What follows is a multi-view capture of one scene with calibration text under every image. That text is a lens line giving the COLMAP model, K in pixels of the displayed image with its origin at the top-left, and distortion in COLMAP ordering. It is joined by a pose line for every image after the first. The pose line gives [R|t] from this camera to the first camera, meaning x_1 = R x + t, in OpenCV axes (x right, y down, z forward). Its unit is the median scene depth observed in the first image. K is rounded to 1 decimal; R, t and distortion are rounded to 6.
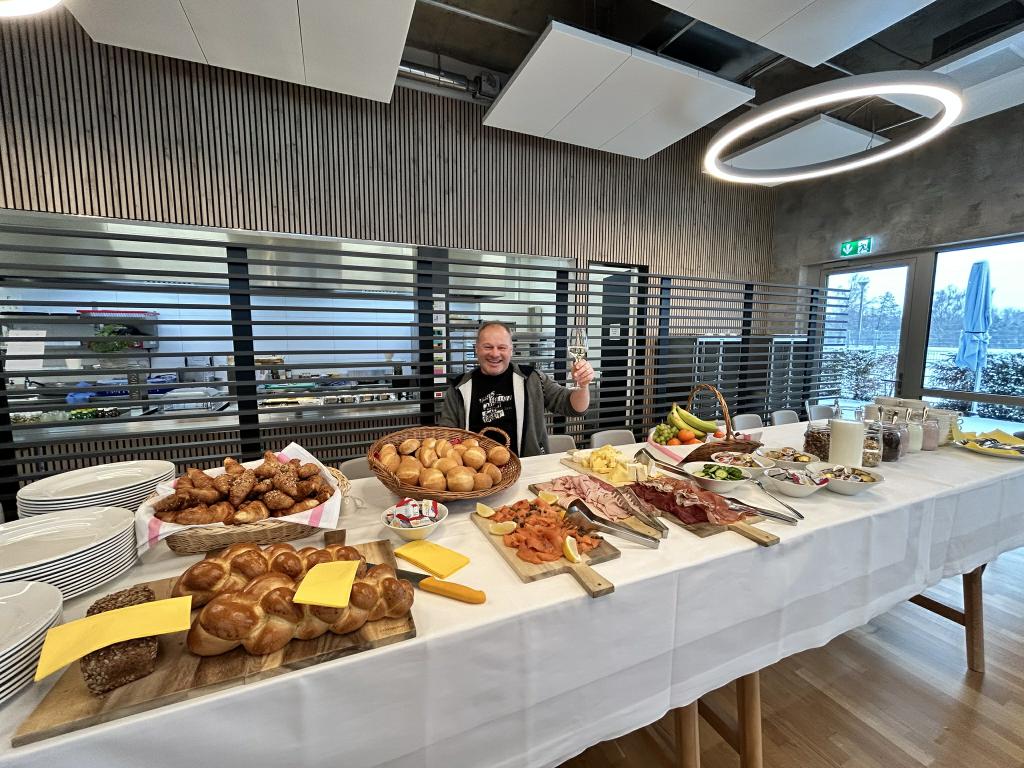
lens RADIAL K [[416.2, 0, 507.0], [0, 416.2, 383.9], [0, 0, 1]] dist [0.000017, -0.000359]
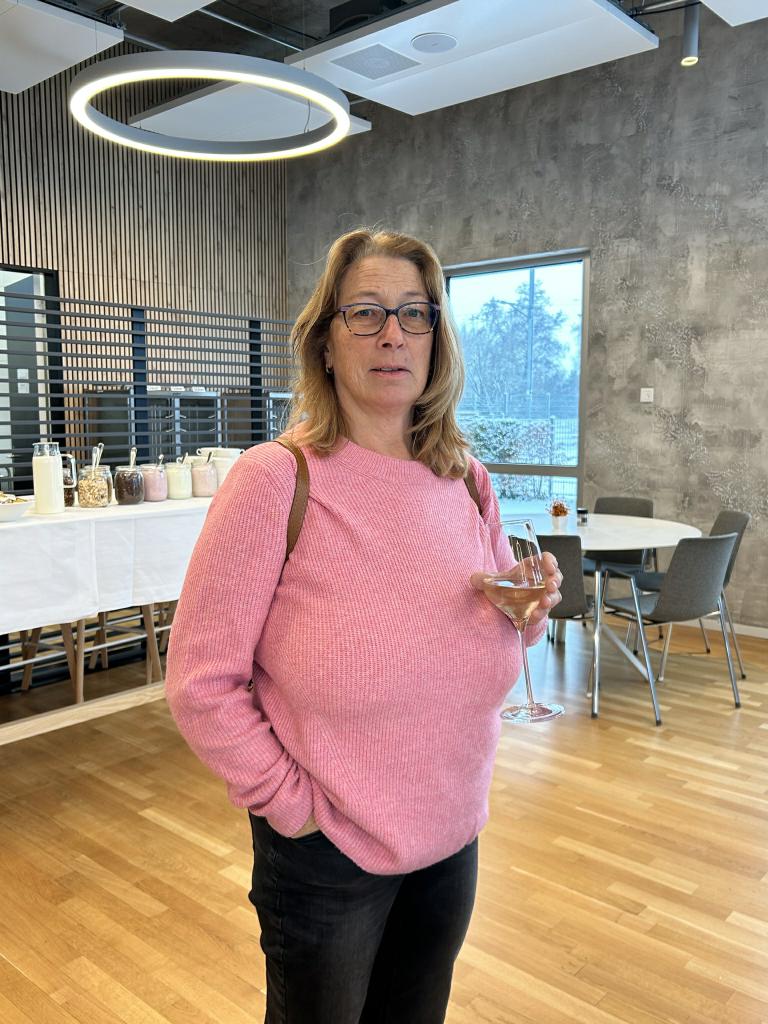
lens RADIAL K [[886.6, 0, 385.5], [0, 886.6, 509.3], [0, 0, 1]] dist [0.040917, -0.036557]
pose [[0.905477, -0.049924, 0.421449, 0.262722], [0.051174, 0.998655, 0.008353, 0.088134], [-0.421299, 0.014004, 0.906814, -0.428507]]
